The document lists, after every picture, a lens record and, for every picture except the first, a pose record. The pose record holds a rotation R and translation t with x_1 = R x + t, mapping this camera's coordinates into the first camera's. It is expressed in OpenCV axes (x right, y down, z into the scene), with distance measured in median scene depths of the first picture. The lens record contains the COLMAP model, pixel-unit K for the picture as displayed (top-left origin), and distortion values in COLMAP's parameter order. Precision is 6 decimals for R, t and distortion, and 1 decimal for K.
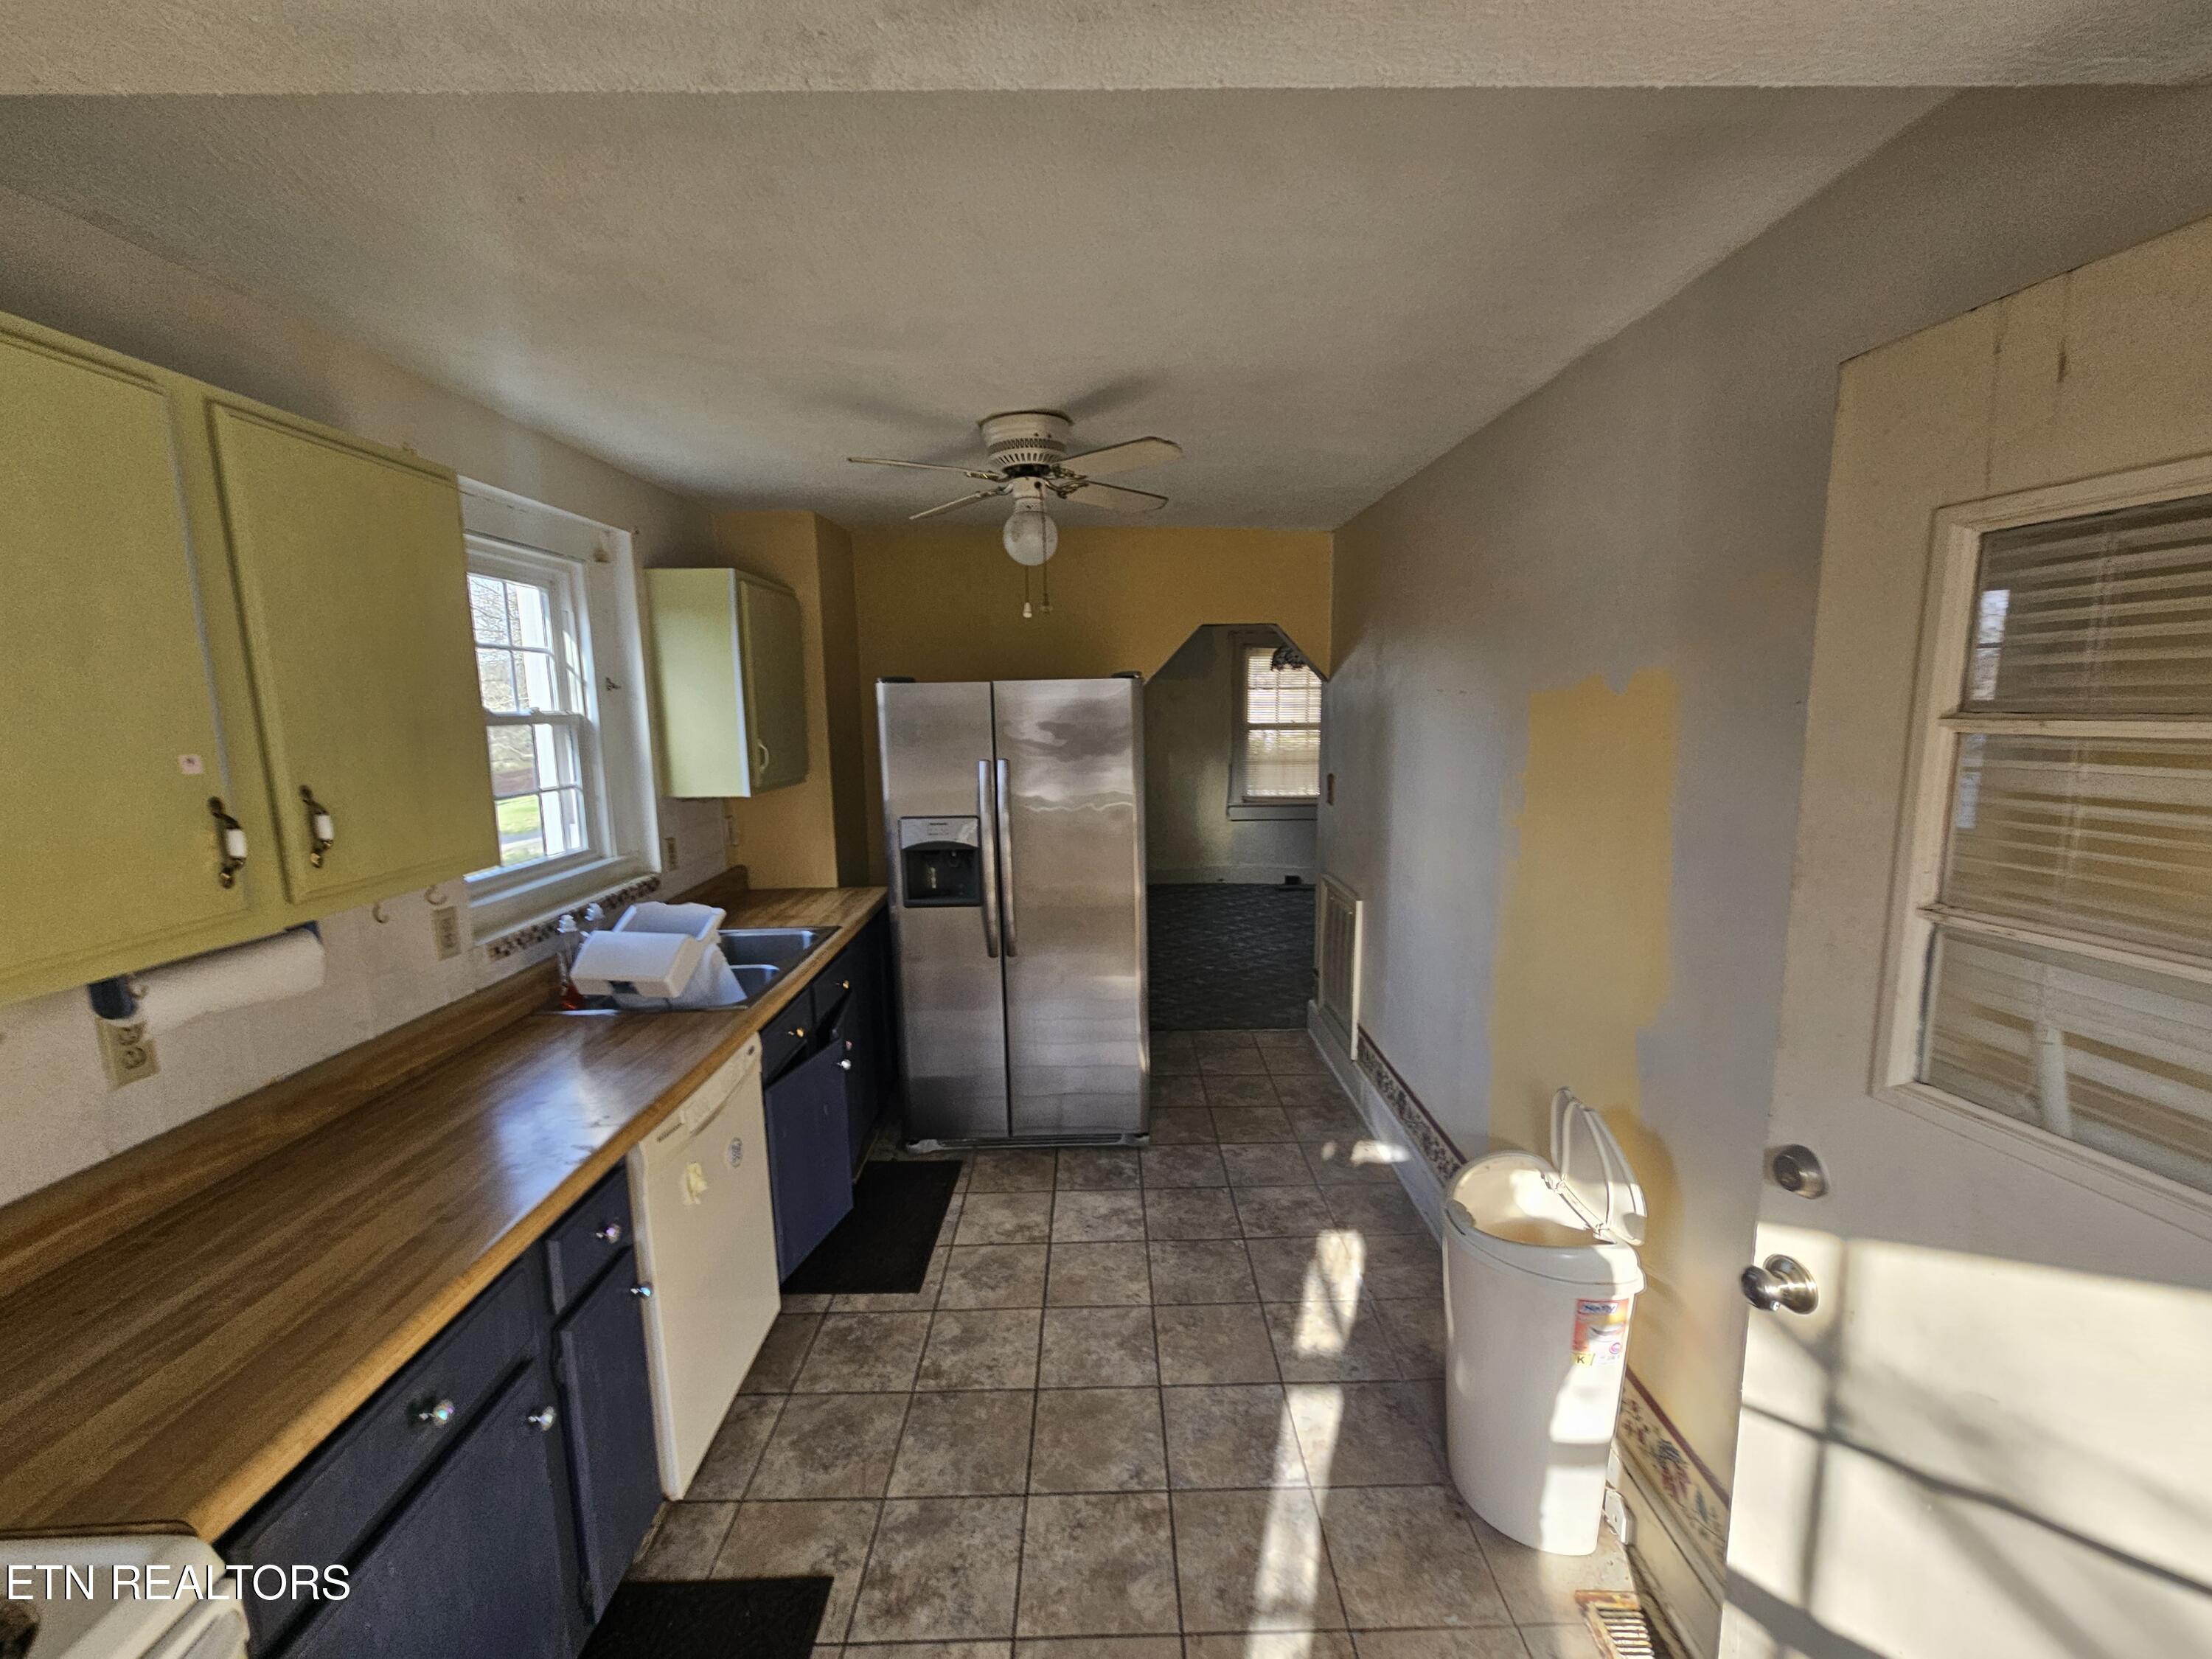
lens RADIAL K [[902.6, 0, 1113.4], [0, 902.6, 833.2], [0, 0, 1]] dist [-0.005105, 0.001408]
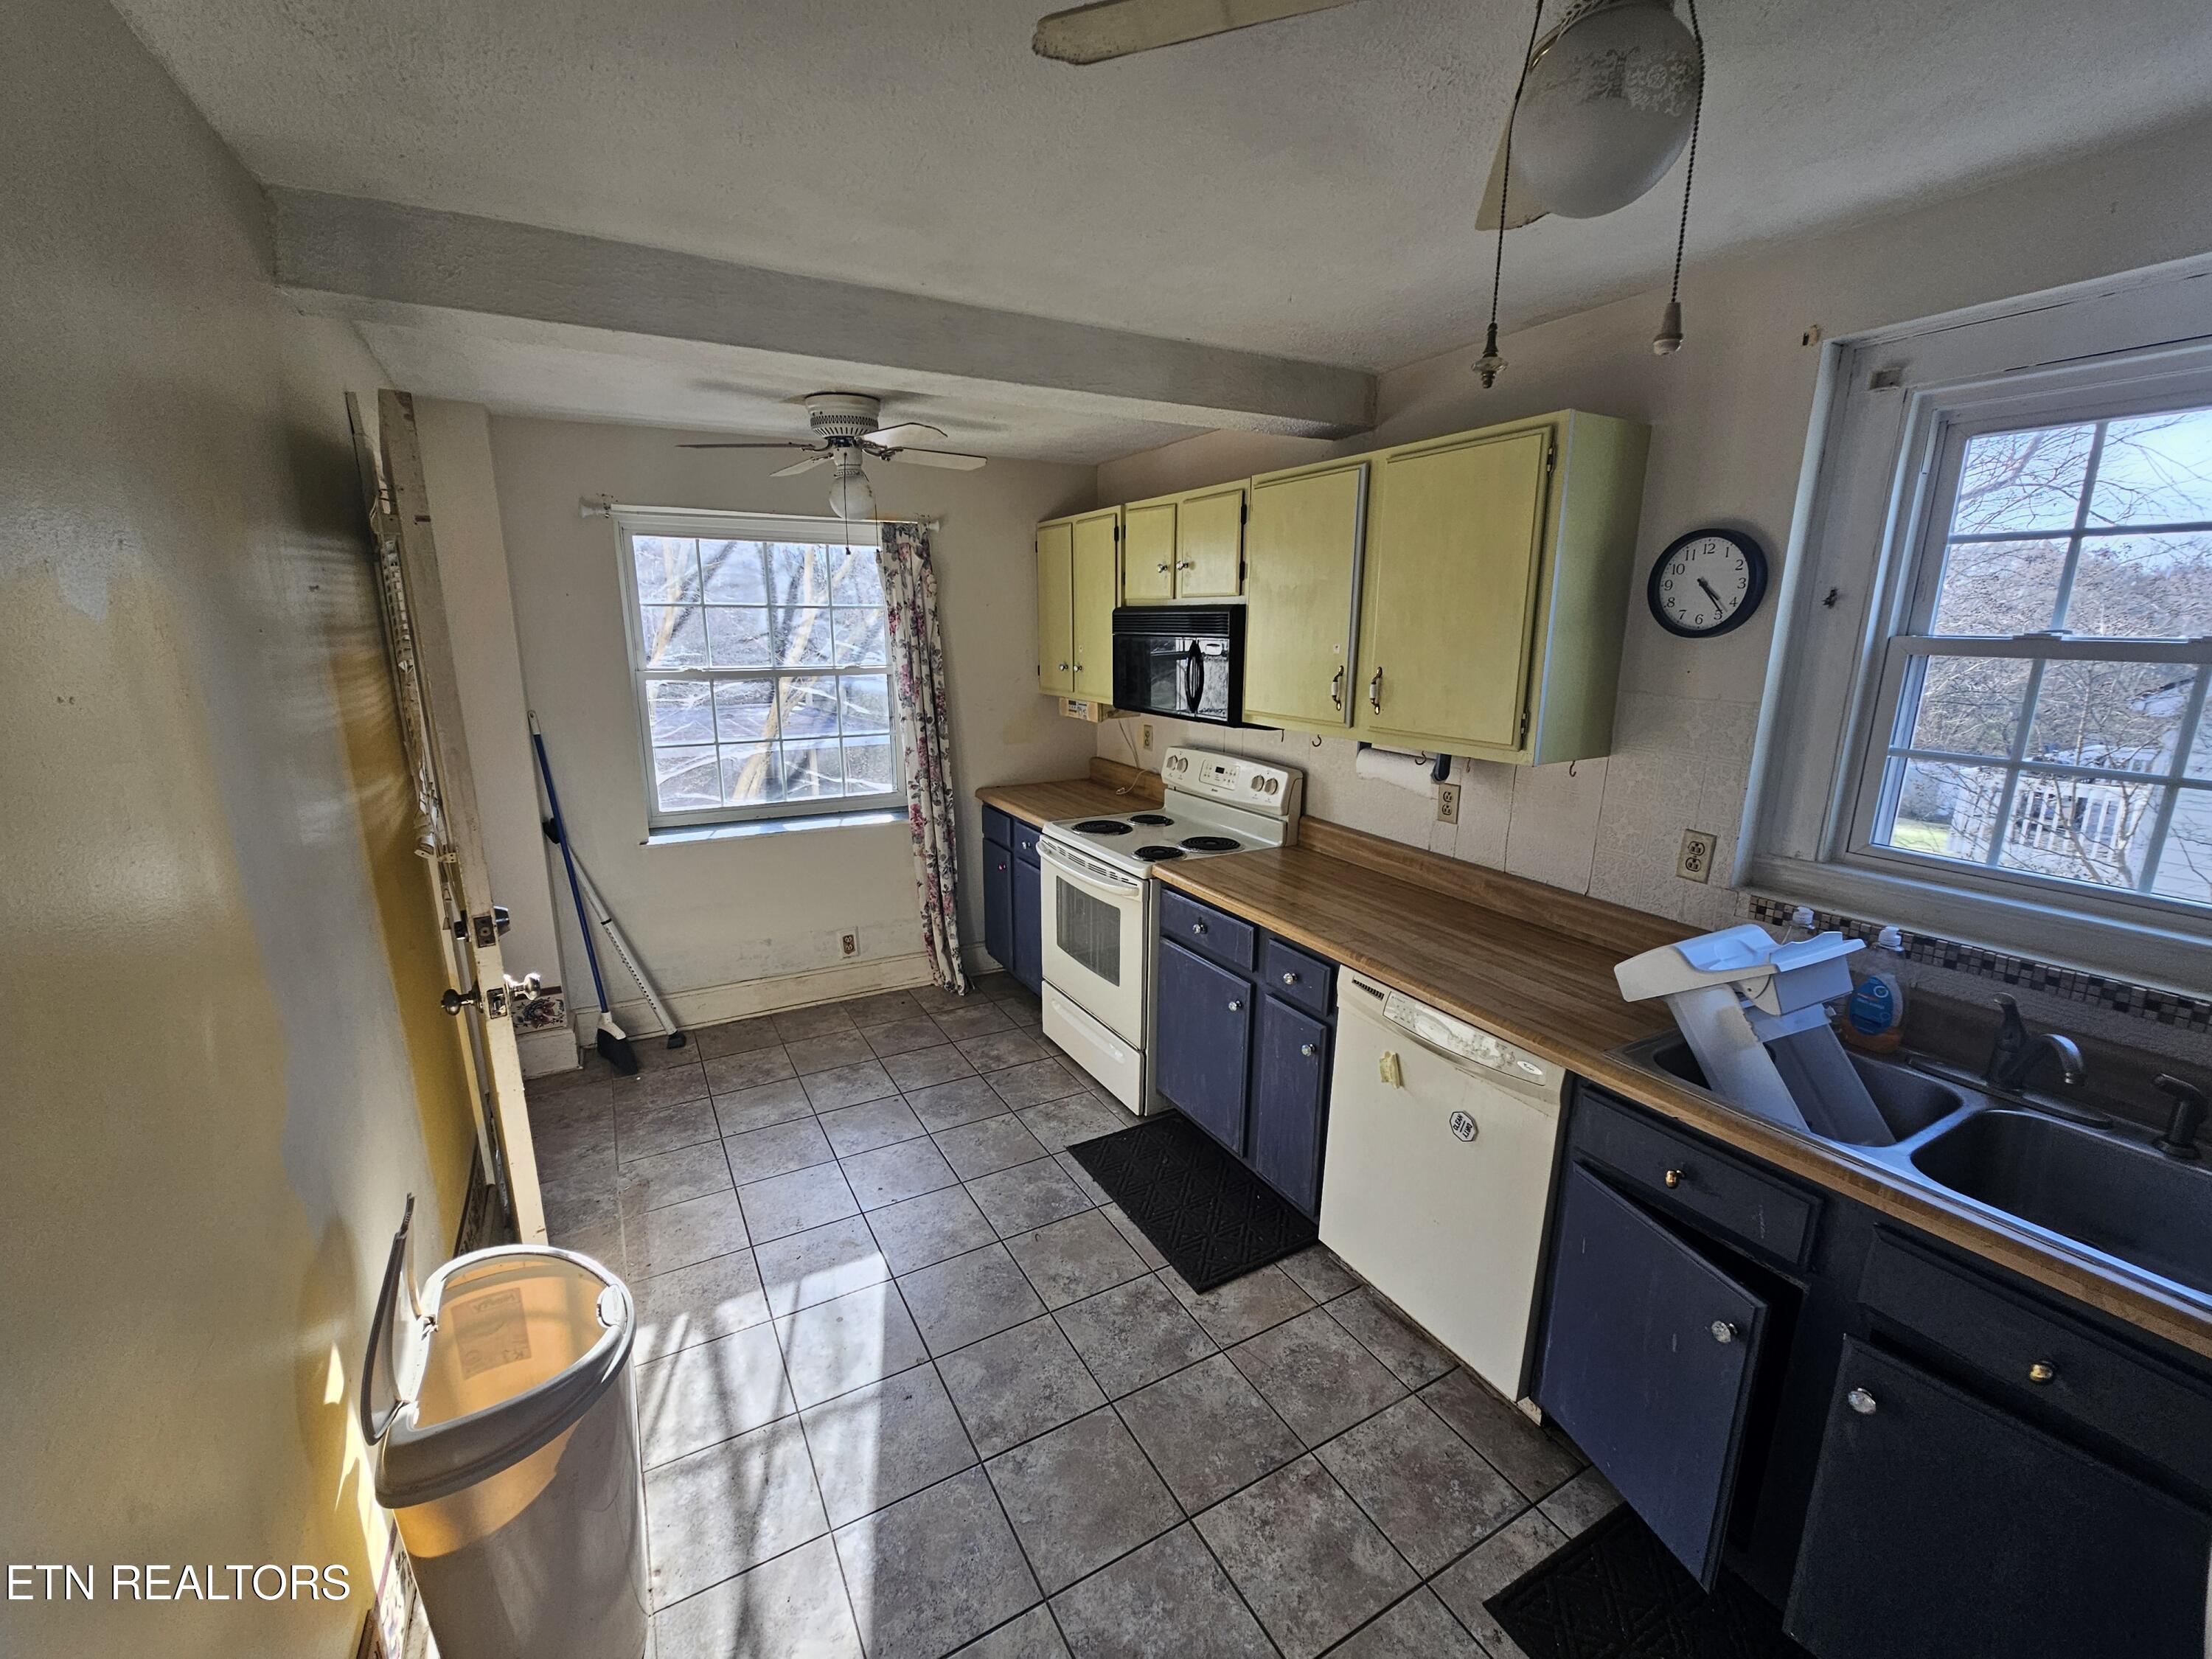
lens RADIAL K [[902.6, 0, 1107.8], [0, 902.6, 829.6], [0, 0, 1]] dist [-0.005105, 0.001408]
pose [[-0.876273, 0.116573, -0.467499, 0.323811], [-0.064972, 0.932838, 0.354391, -0.254415], [0.477413, 0.340918, -0.809847, 1.664976]]
